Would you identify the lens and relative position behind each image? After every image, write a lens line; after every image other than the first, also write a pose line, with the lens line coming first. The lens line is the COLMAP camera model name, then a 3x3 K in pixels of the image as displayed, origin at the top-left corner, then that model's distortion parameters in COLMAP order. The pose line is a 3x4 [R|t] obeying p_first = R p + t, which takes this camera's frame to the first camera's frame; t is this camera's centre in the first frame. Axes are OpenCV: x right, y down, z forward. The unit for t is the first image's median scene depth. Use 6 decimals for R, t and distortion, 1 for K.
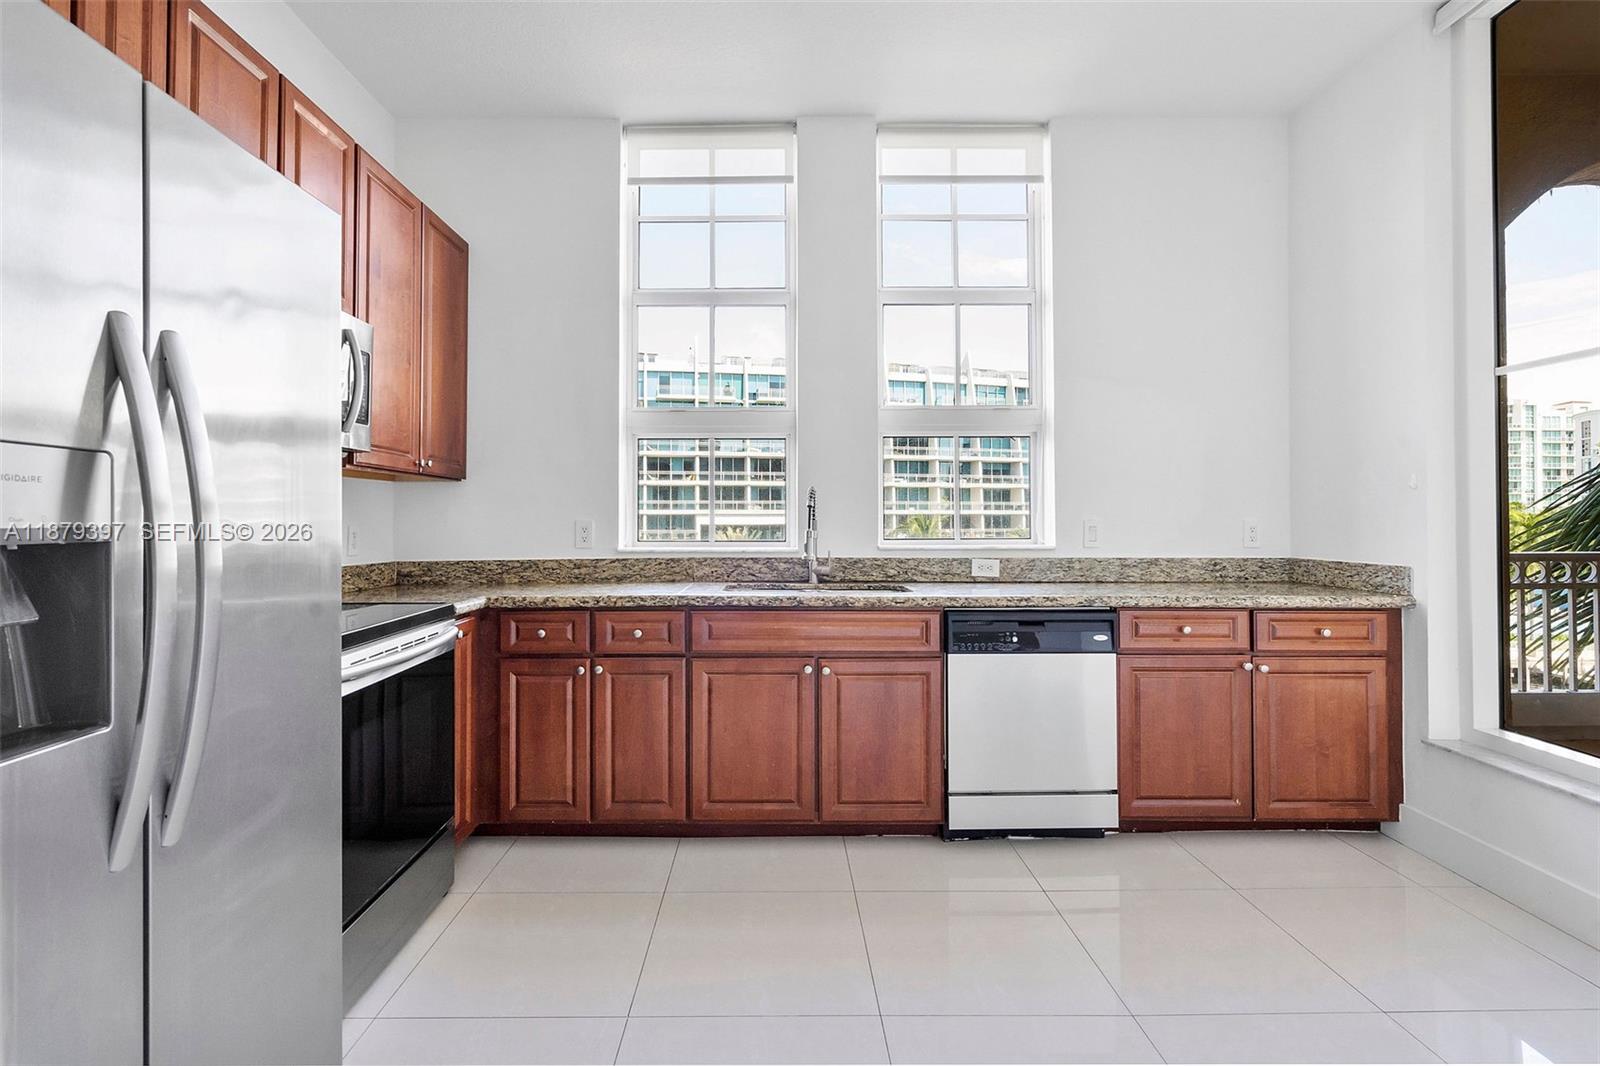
lens RADIAL K [[791.1, 0, 778.2], [0, 791.1, 504.9], [0, 0, 1]] dist [-0.001739, 0.001122]
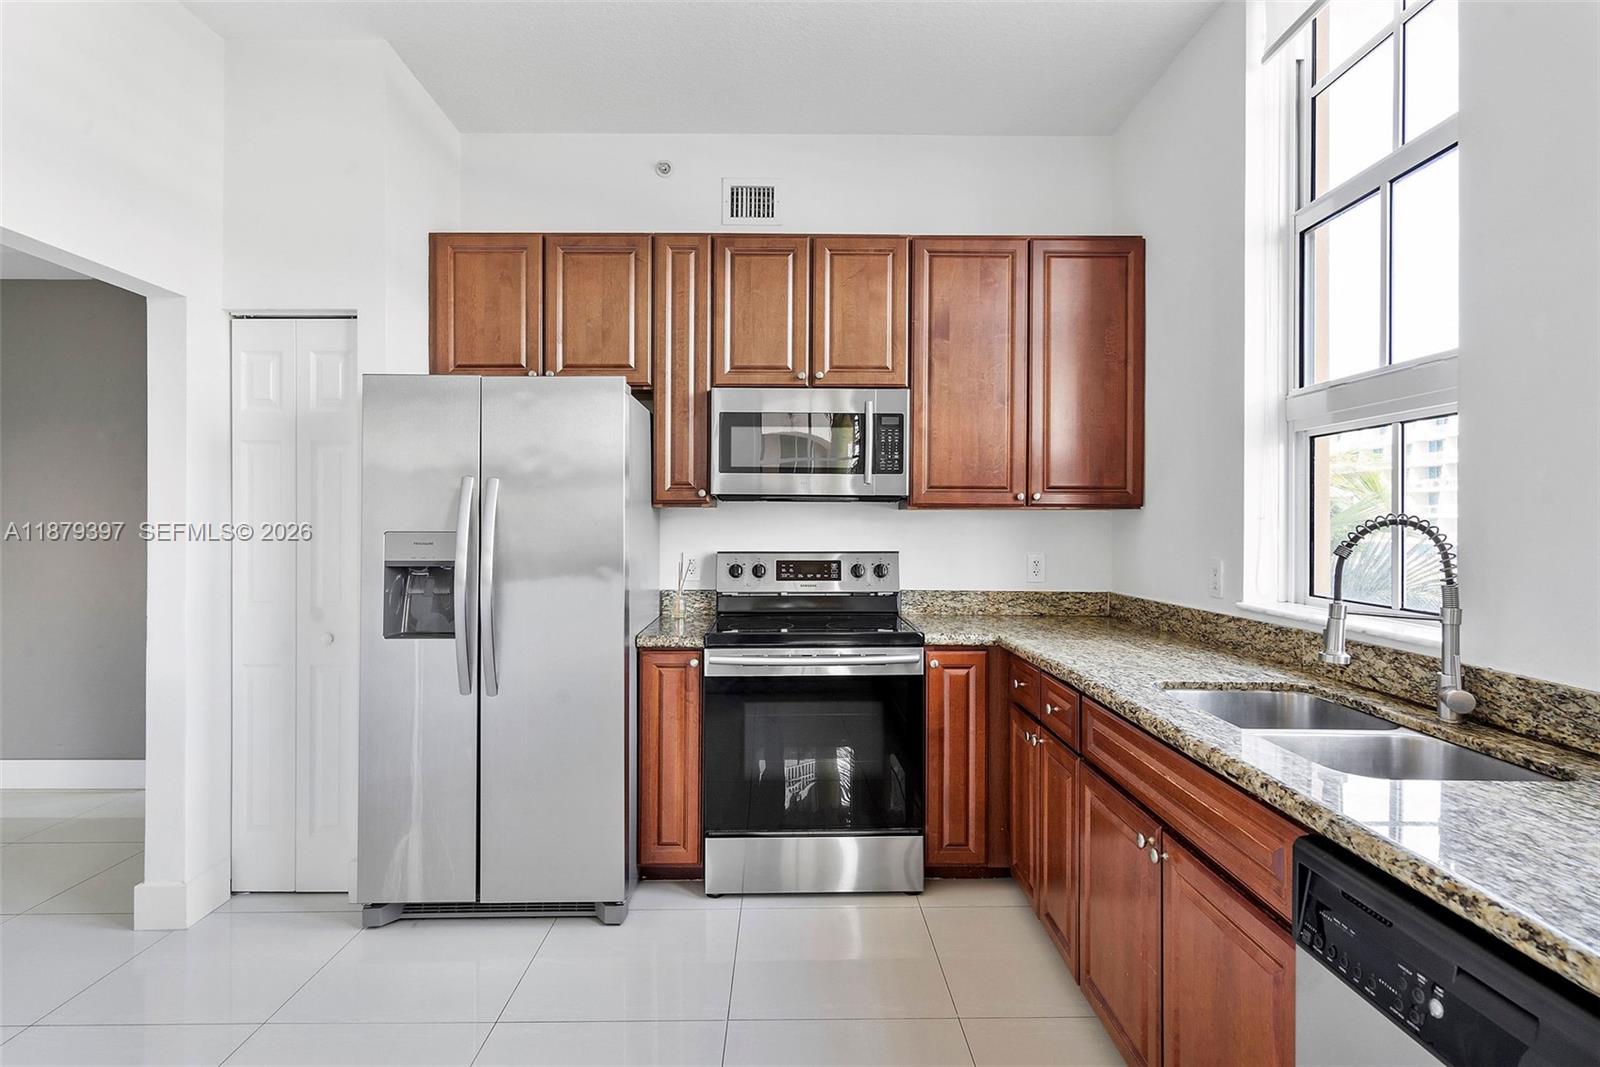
lens RADIAL K [[791.1, 0, 785.6], [0, 791.1, 521.5], [0, 0, 1]] dist [-0.001739, 0.001122]
pose [[0.002397, 0.001354, -0.999996, 0.512498], [0.017301, 0.999849, 0.001395, -0.025500], [0.999847, -0.017305, 0.002373, 0.617181]]
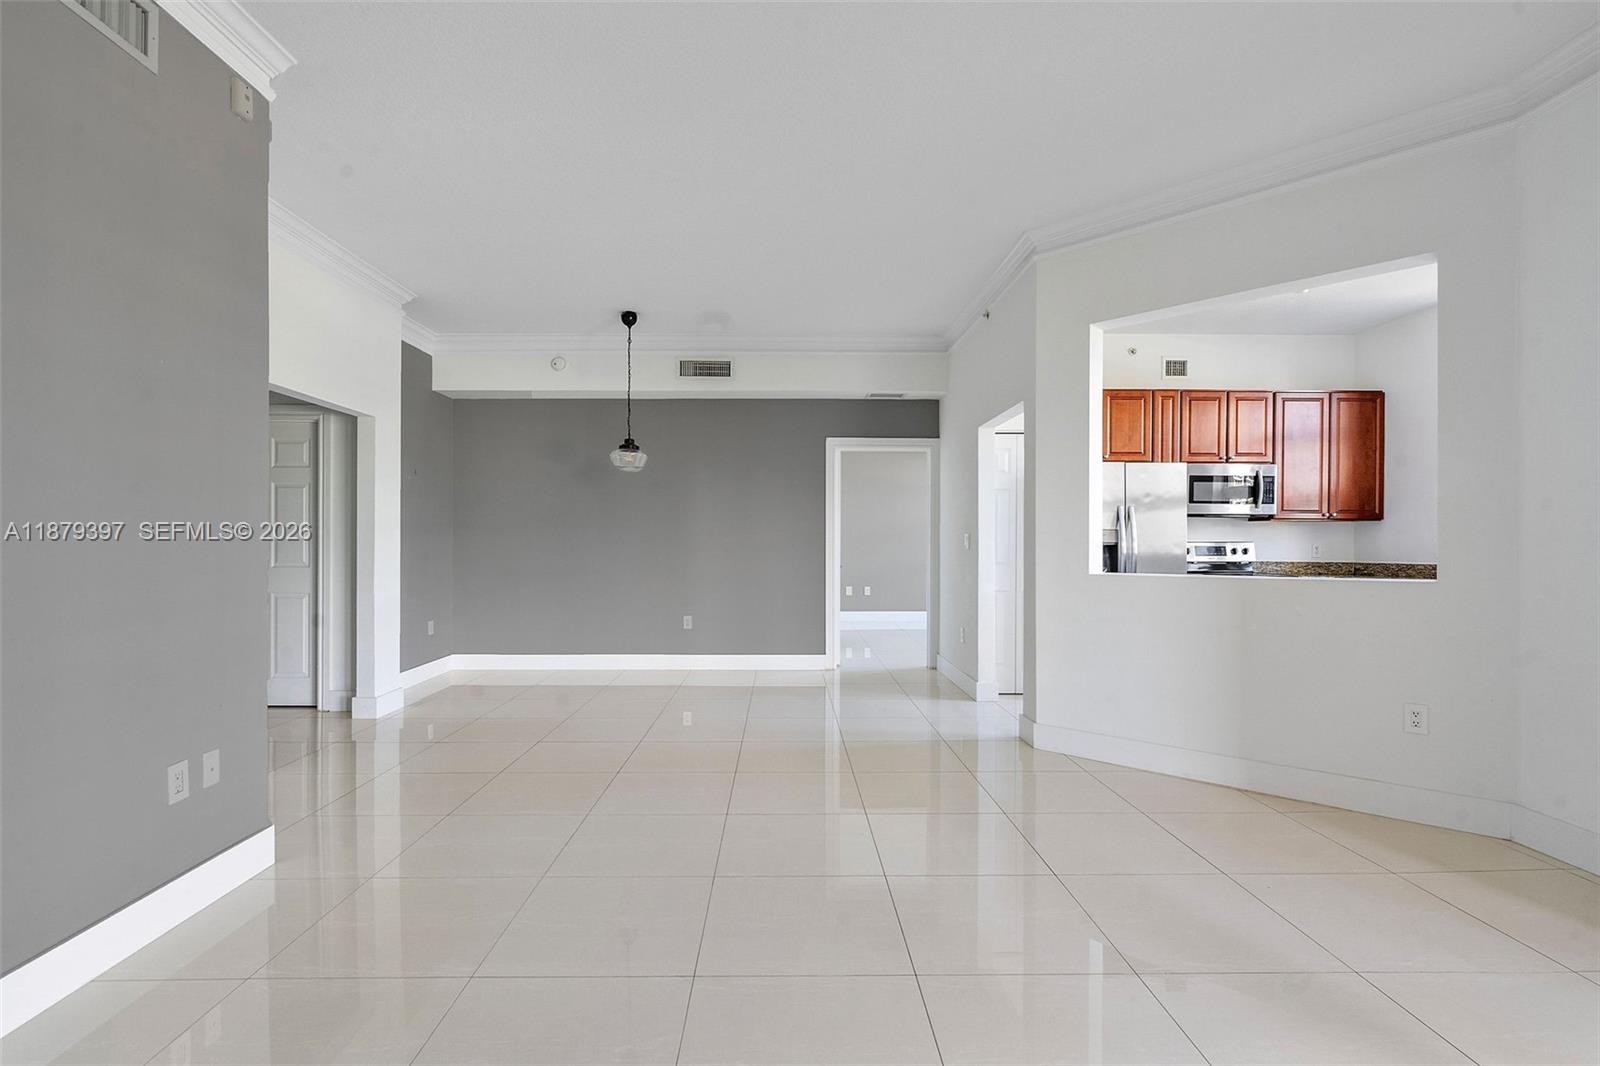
lens RADIAL K [[748.5, 0, 793.8], [0, 748.5, 543.0], [0, 0, 1]] dist [0.001589, 0.002579]
pose [[0.023401, 0.002568, -0.999723, 1.409188], [0.018934, 0.999816, 0.003011, -0.009114], [0.999547, -0.018999, 0.023348, -0.463127]]
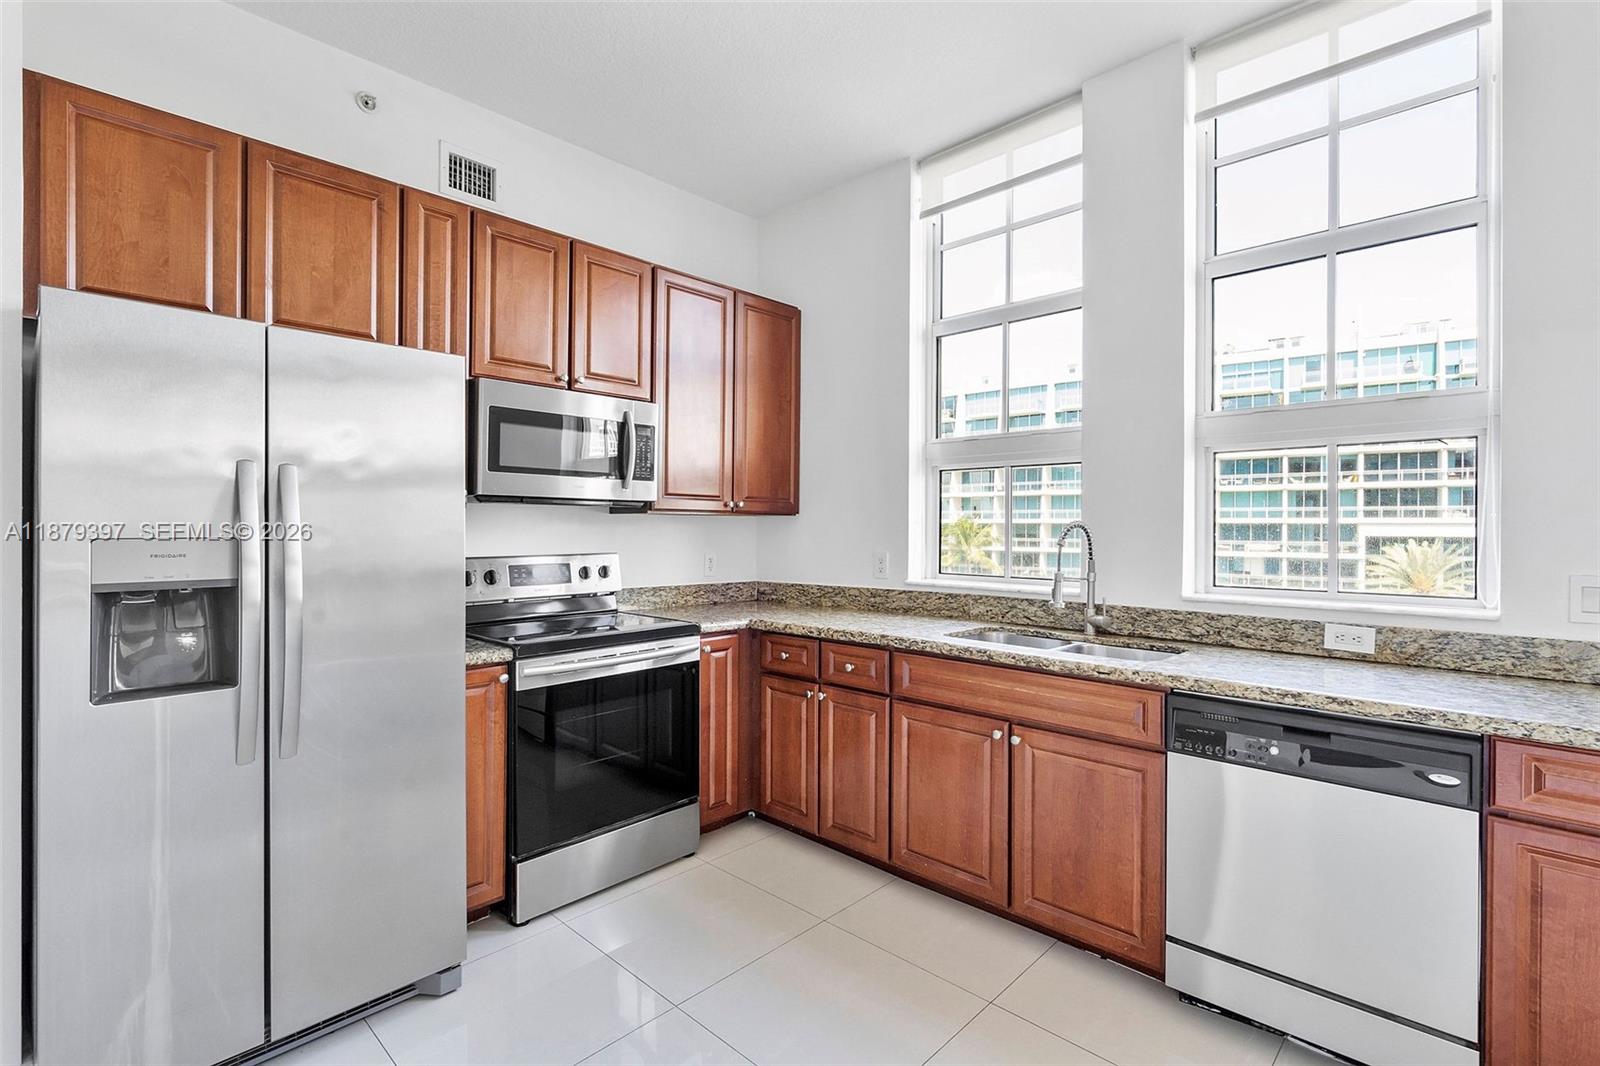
lens RADIAL K [[748.5, 0, 774.0], [0, 748.5, 529.0], [0, 0, 1]] dist [0.001589, 0.002579]
pose [[0.706689, 0.005267, -0.707505, 0.375706], [0.010000, 0.999798, 0.017431, -0.031393], [0.707454, -0.019393, 0.706493, 0.198173]]
